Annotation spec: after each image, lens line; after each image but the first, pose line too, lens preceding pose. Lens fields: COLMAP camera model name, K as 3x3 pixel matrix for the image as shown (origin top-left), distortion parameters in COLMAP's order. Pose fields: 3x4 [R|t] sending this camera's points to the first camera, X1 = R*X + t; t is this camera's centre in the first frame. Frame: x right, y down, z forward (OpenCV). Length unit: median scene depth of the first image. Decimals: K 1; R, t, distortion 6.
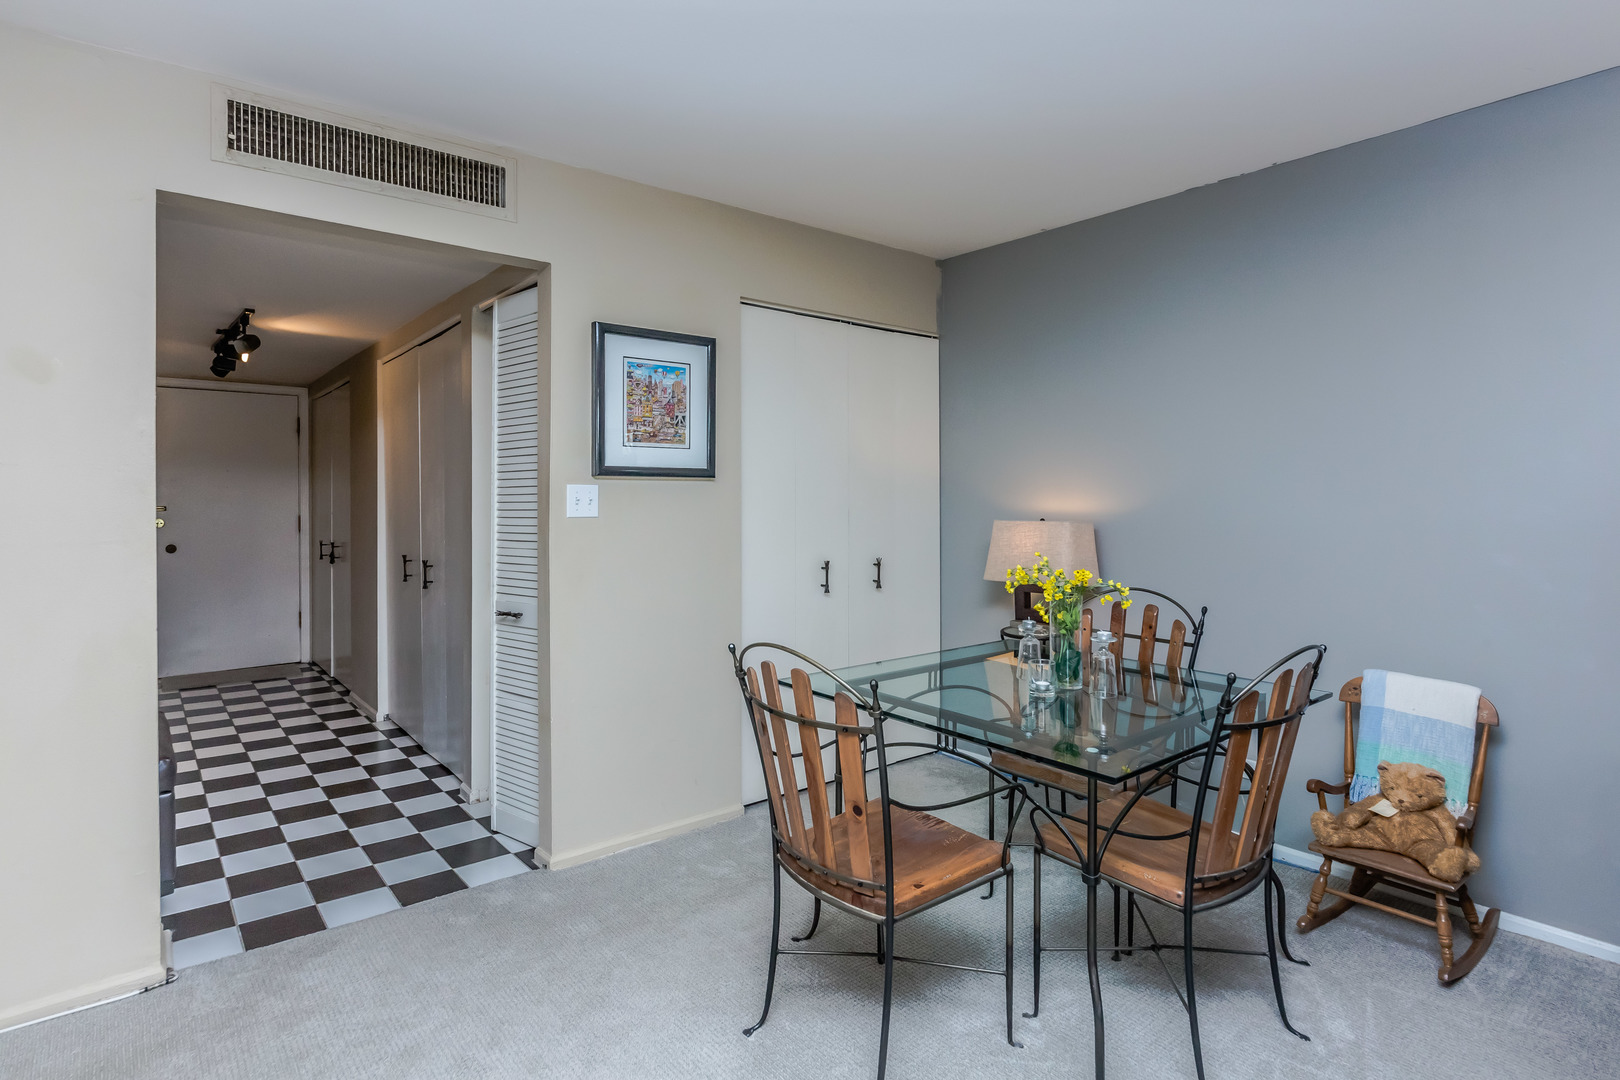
lens RADIAL K [[825.5, 0, 804.1], [0, 825.5, 495.7], [0, 0, 1]] dist [-0.000220, -0.000197]
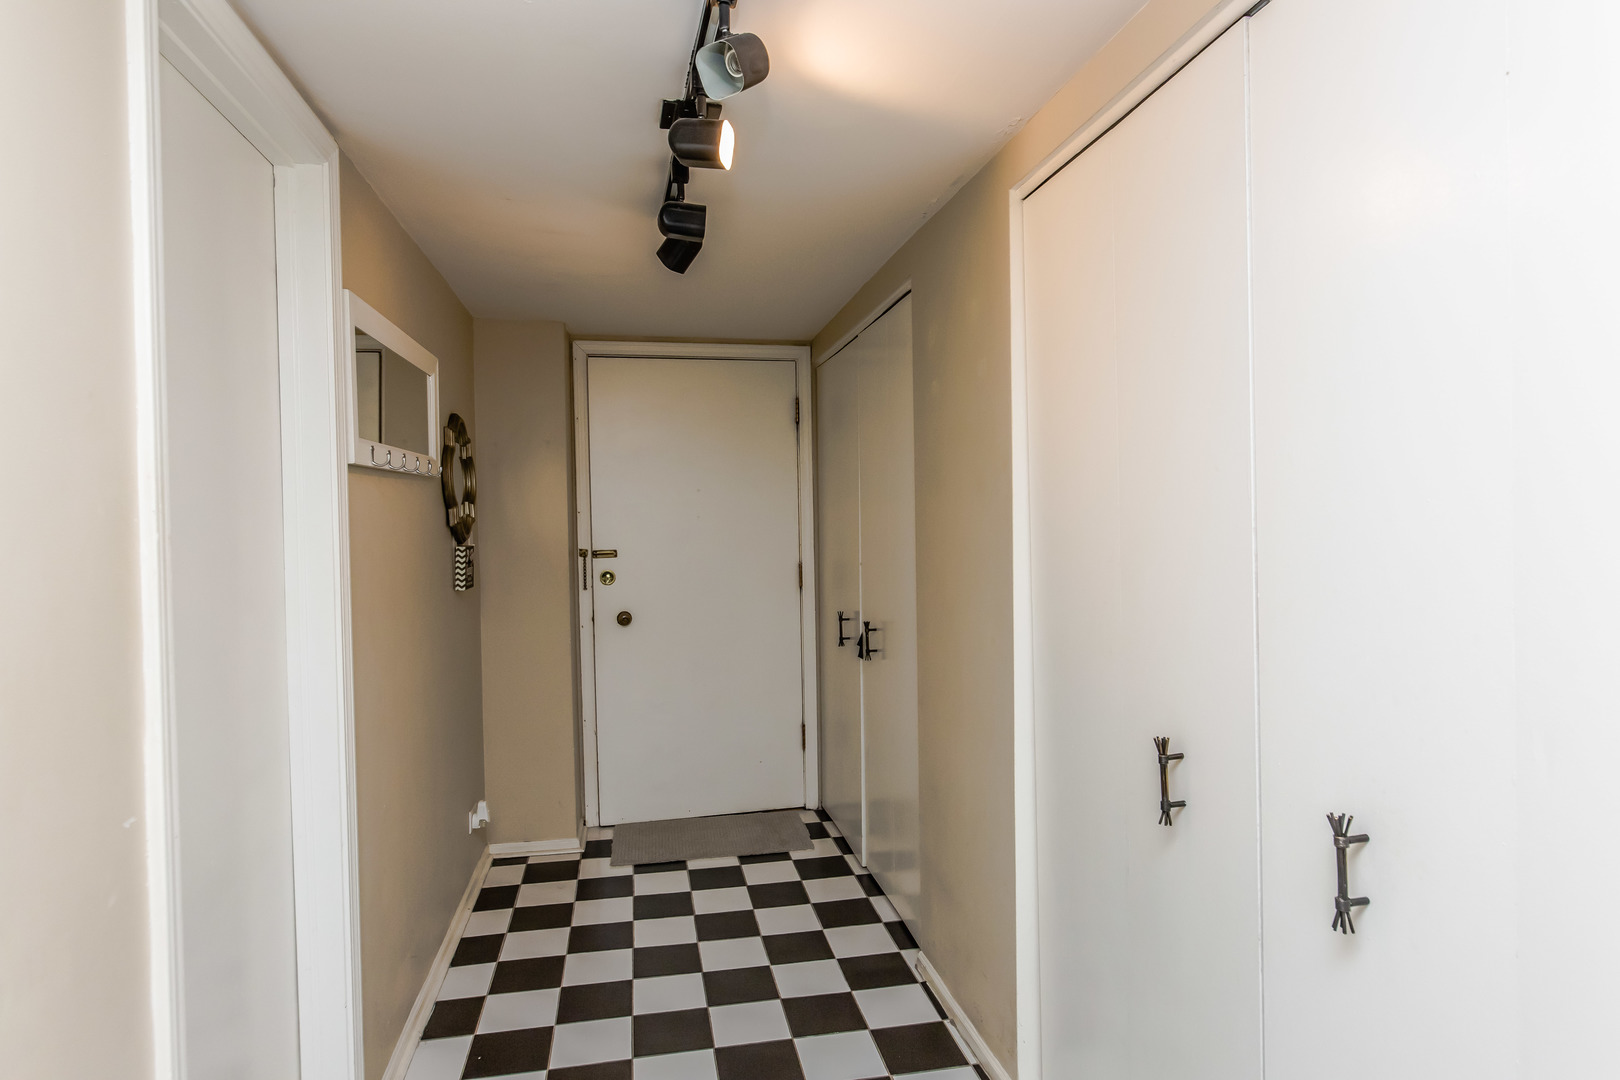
lens RADIAL K [[912.5, 0, 810.0], [0, 912.5, 540.0], [0, 0, 1]] dist [0.000505, 0.000024]
pose [[0.880207, 0.008121, -0.474520, -0.324807], [0.005289, 0.999624, 0.026919, -0.009438], [0.474560, -0.026204, 0.879833, 0.471189]]
